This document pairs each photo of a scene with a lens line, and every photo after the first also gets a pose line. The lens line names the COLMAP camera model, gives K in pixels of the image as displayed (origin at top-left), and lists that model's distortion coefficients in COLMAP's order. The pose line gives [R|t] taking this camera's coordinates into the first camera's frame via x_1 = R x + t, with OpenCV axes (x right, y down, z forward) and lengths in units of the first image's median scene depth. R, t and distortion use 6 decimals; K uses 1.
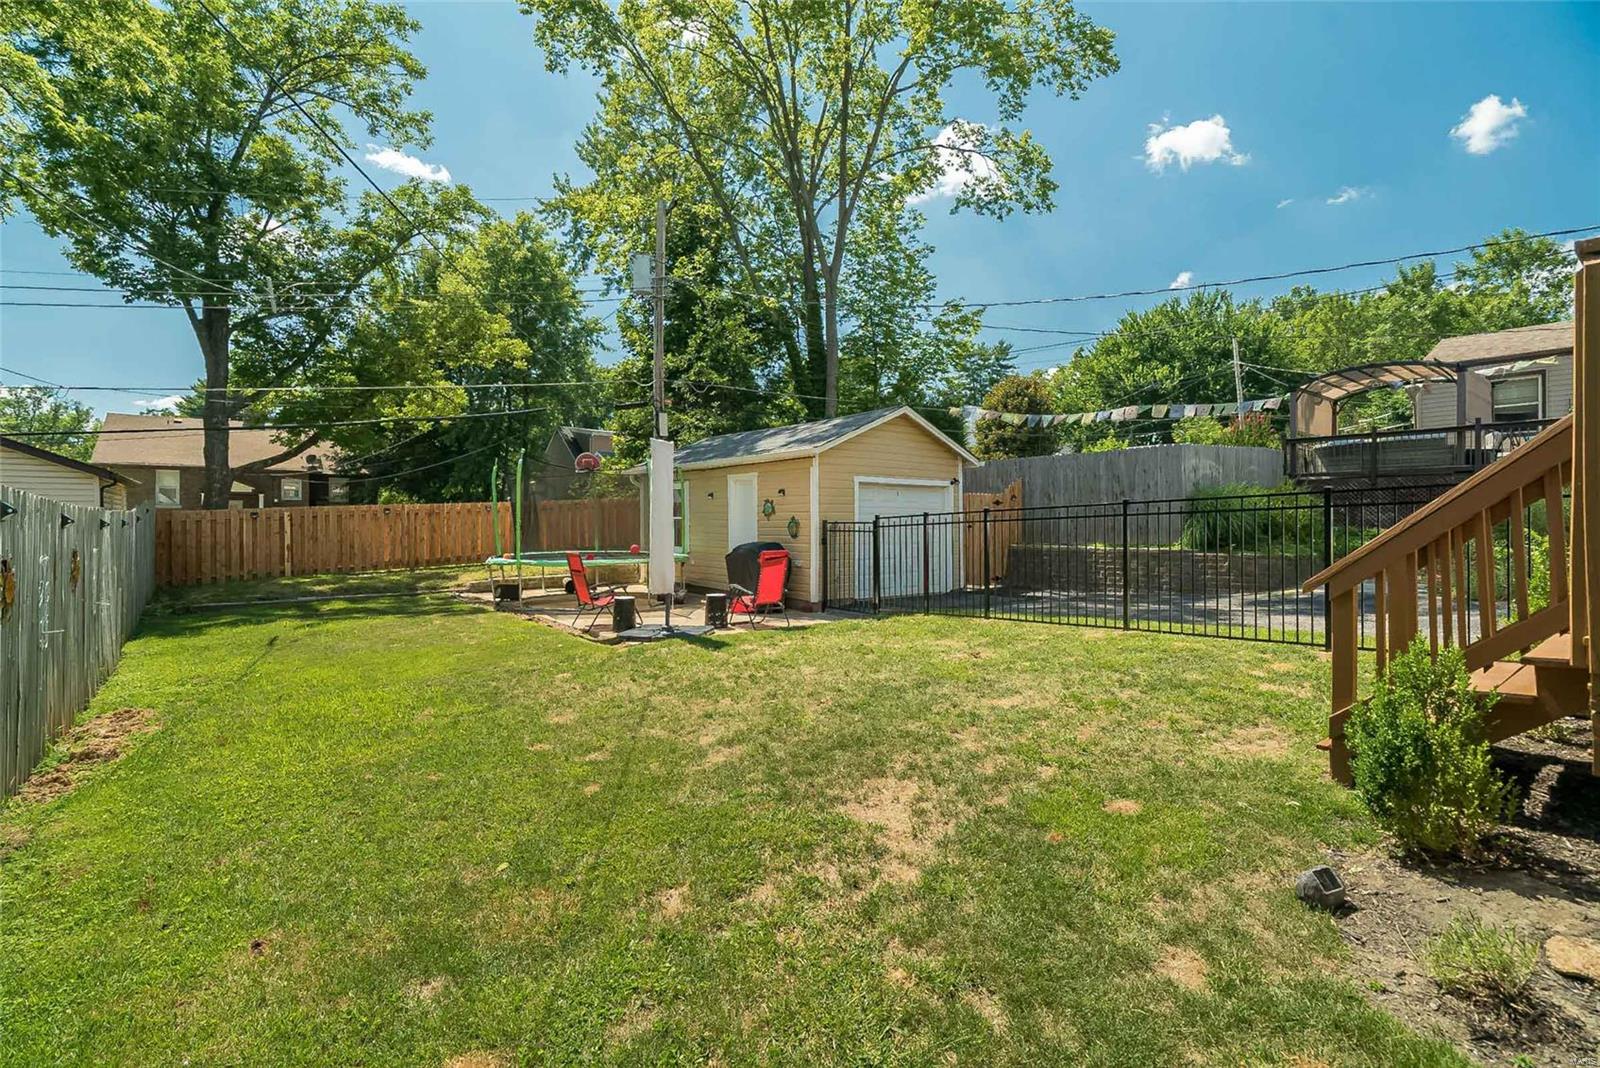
lens RADIAL K [[742.5, 0, 800.0], [0, 742.5, 534.0], [0, 0, 1]] dist [-0.003658, -0.000391]
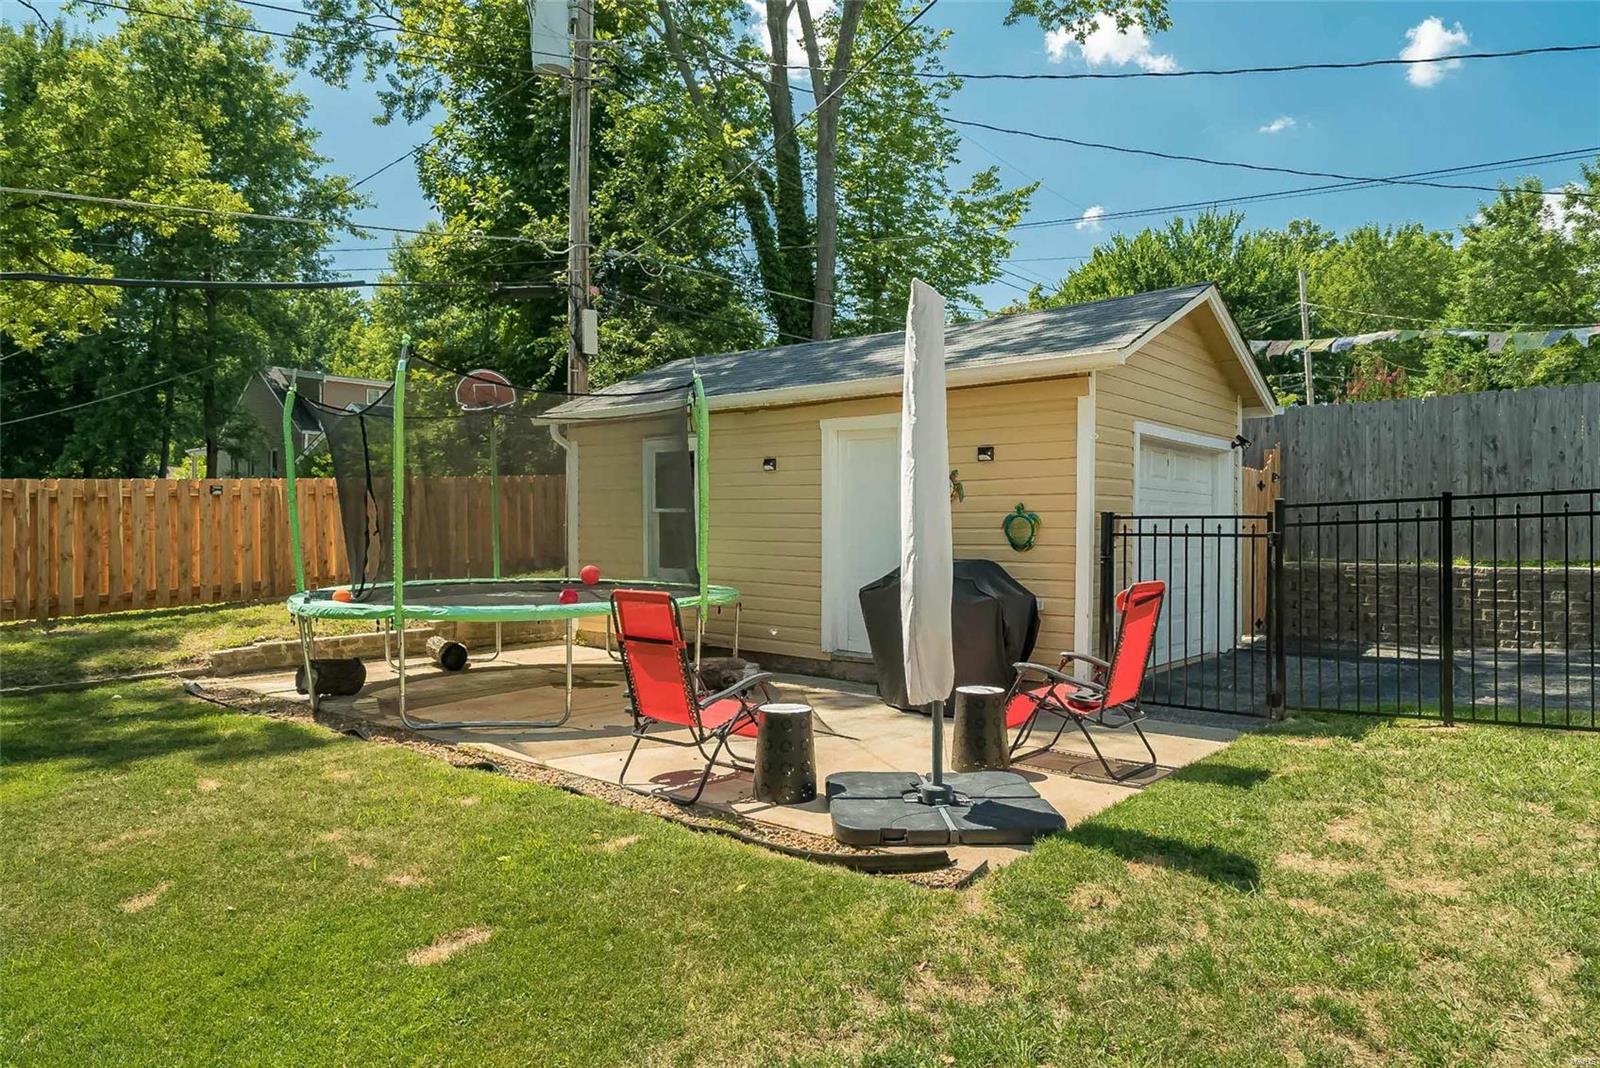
lens RADIAL K [[1041.4, 0, 800.0], [0, 1041.4, 534.0], [0, 0, 1]] dist [0.000952, 0.002269]
pose [[0.979749, 0.002626, 0.200214, -0.123061], [-0.000344, 0.999935, -0.011432, 0.000942], [-0.200231, 0.011132, 0.979685, 0.176795]]
